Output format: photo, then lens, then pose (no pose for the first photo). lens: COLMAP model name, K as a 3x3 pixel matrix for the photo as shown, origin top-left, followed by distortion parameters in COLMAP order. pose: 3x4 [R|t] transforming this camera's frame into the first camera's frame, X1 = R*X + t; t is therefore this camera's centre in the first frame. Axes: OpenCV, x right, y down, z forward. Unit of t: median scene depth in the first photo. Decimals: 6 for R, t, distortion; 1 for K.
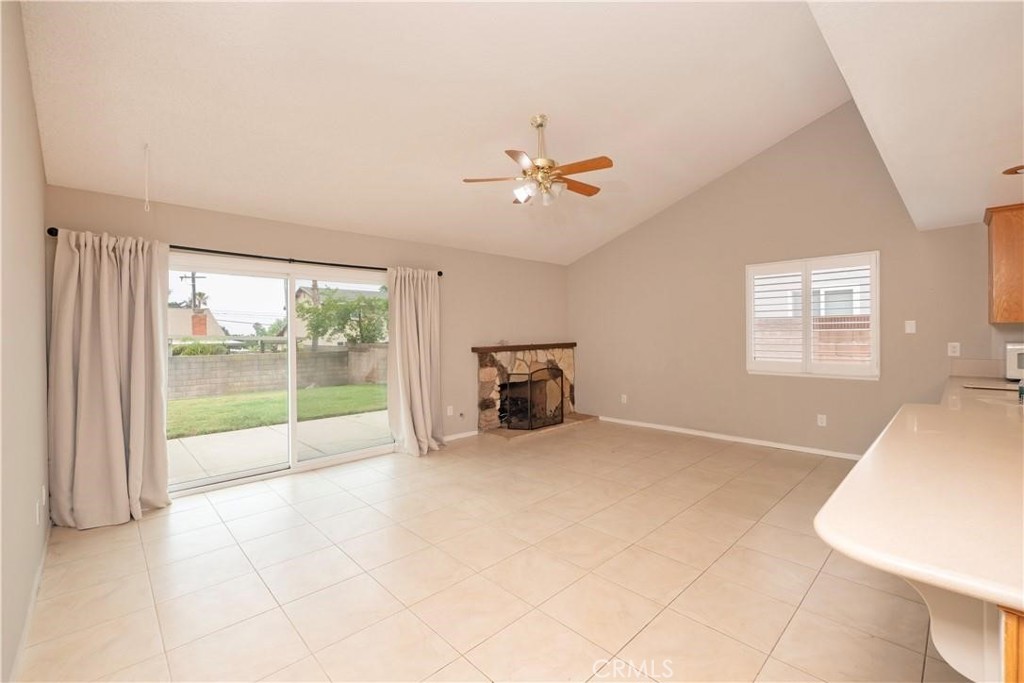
lens RADIAL K [[434.2, 0, 517.1], [0, 434.2, 337.6], [0, 0, 1]] dist [-0.000412, -0.000021]
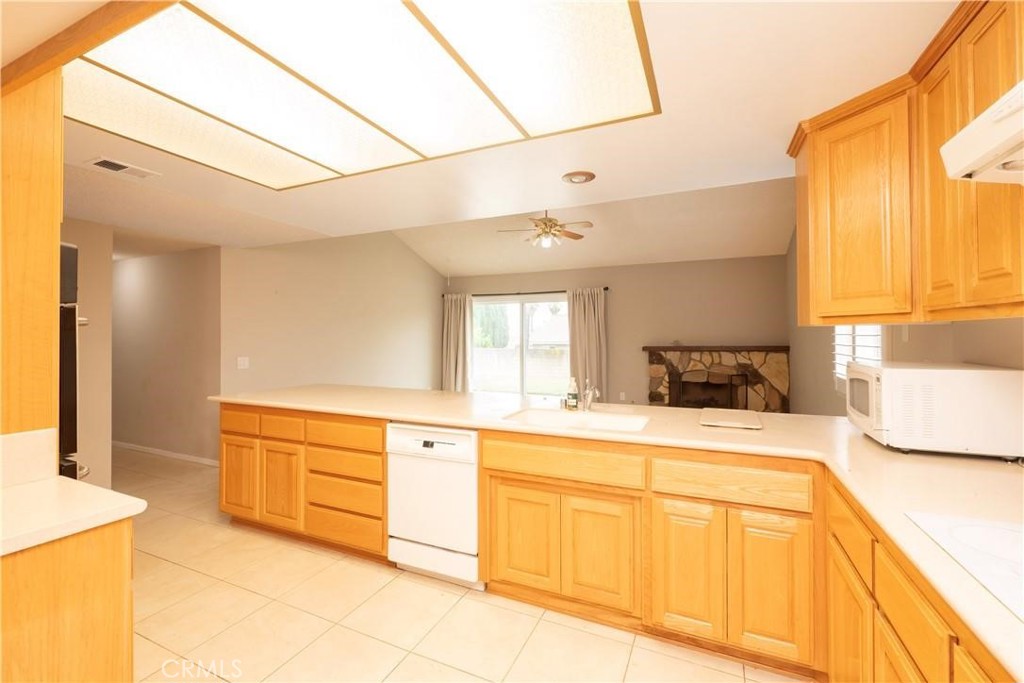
lens RADIAL K [[434.2, 0, 512.0], [0, 434.2, 334.9], [0, 0, 1]] dist [-0.000412, -0.000021]
pose [[0.351033, 0.006806, -0.936338, 0.833708], [-0.011344, 0.999931, 0.003016, -0.007687], [0.936294, 0.009563, 0.351086, 0.241208]]
